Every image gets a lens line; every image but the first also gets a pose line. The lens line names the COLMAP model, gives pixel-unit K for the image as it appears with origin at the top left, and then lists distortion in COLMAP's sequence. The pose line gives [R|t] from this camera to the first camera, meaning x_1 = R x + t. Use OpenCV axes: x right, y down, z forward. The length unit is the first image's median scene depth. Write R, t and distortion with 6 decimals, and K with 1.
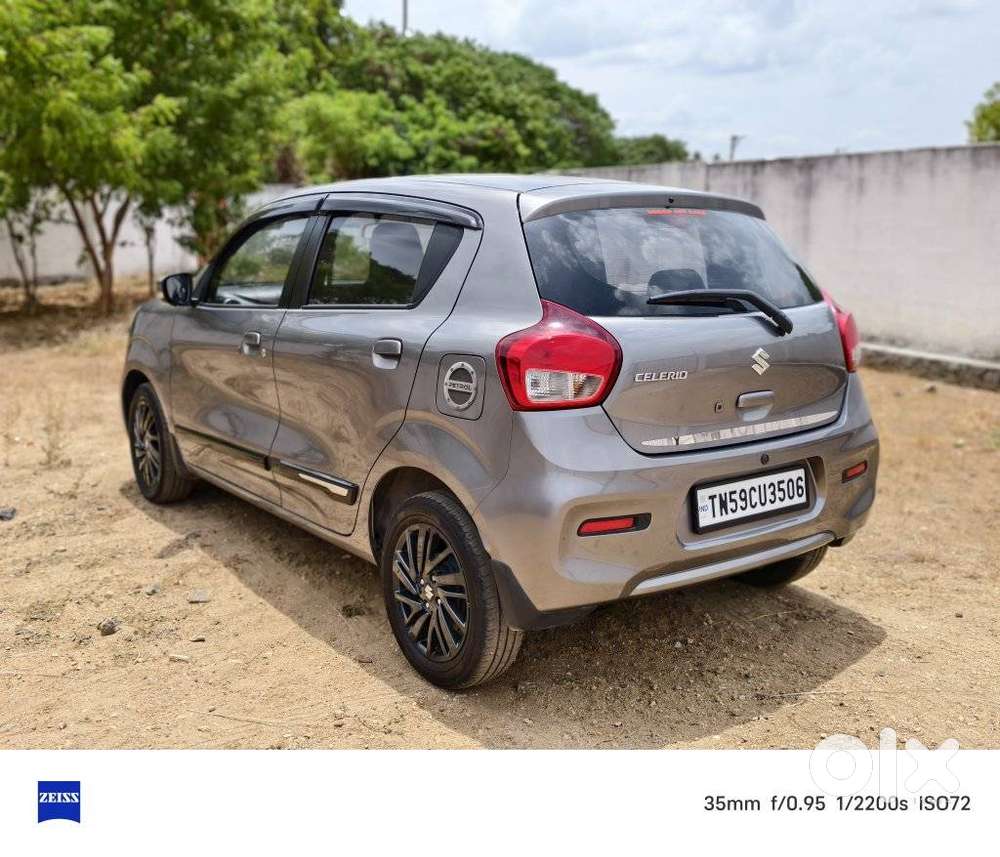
lens RADIAL K [[1053.1, 0, 495.5], [0, 1053.1, 365.4], [0, 0, 1]] dist [0.055221, -0.020743]
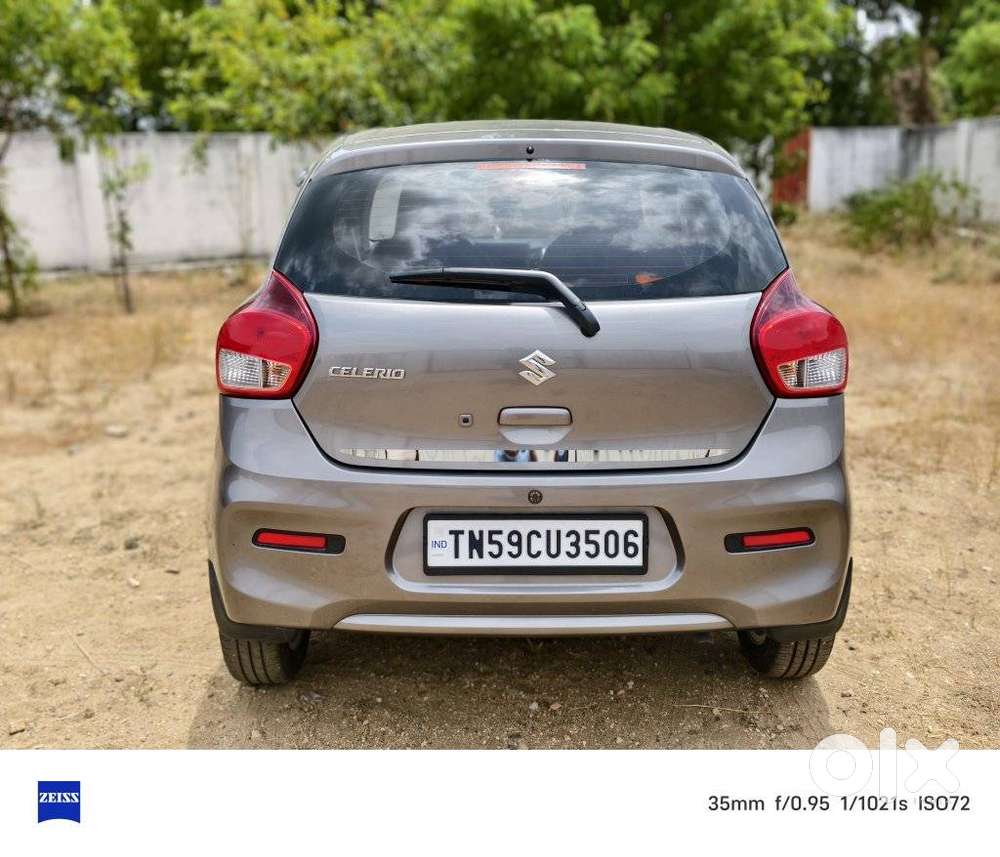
lens RADIAL K [[1050.3, 0, 503.7], [0, 1050.3, 374.7], [0, 0, 1]] dist [0.034475, 0.002878]
pose [[0.807805, 0.111555, -0.578798, 0.596572], [-0.076040, 0.993445, 0.085346, -0.054824], [0.584525, -0.024931, 0.810993, 0.342183]]
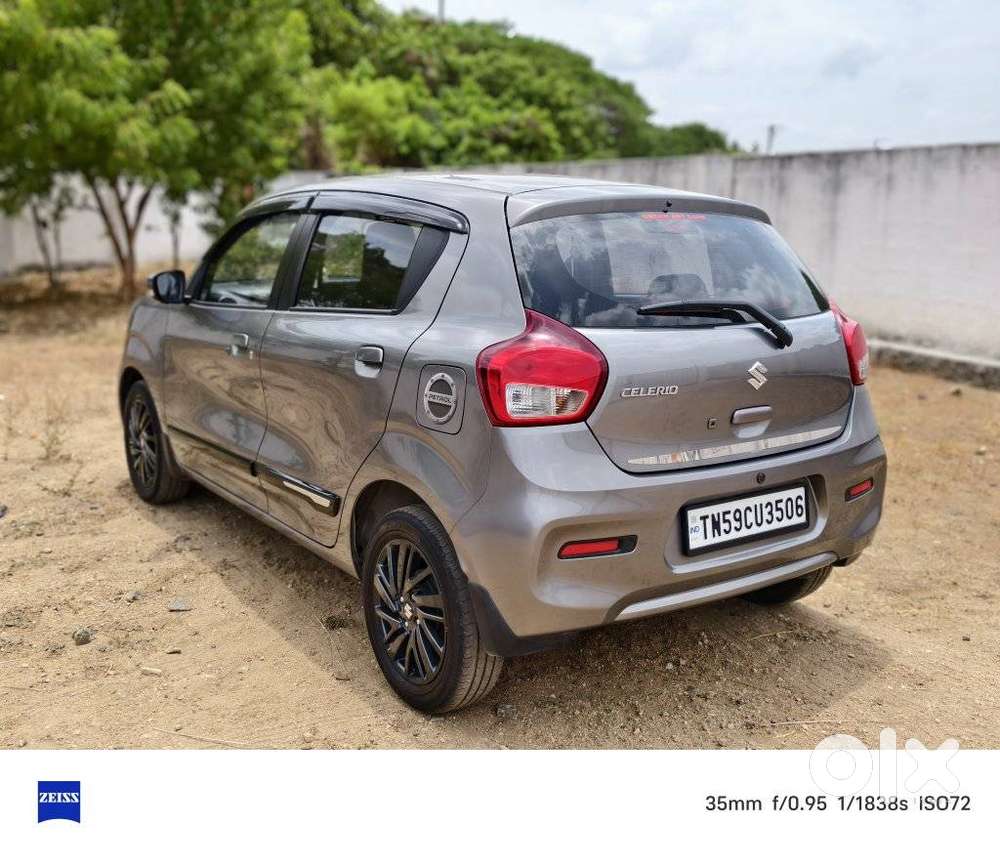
lens RADIAL K [[1050.3, 0, 503.7], [0, 1050.3, 374.7], [0, 0, 1]] dist [0.034475, 0.002878]
pose [[0.999593, 0.015309, -0.024079, 0.039693], [-0.014795, 0.999662, 0.021358, -0.019513], [0.024398, -0.020993, 0.999482, 0.041786]]
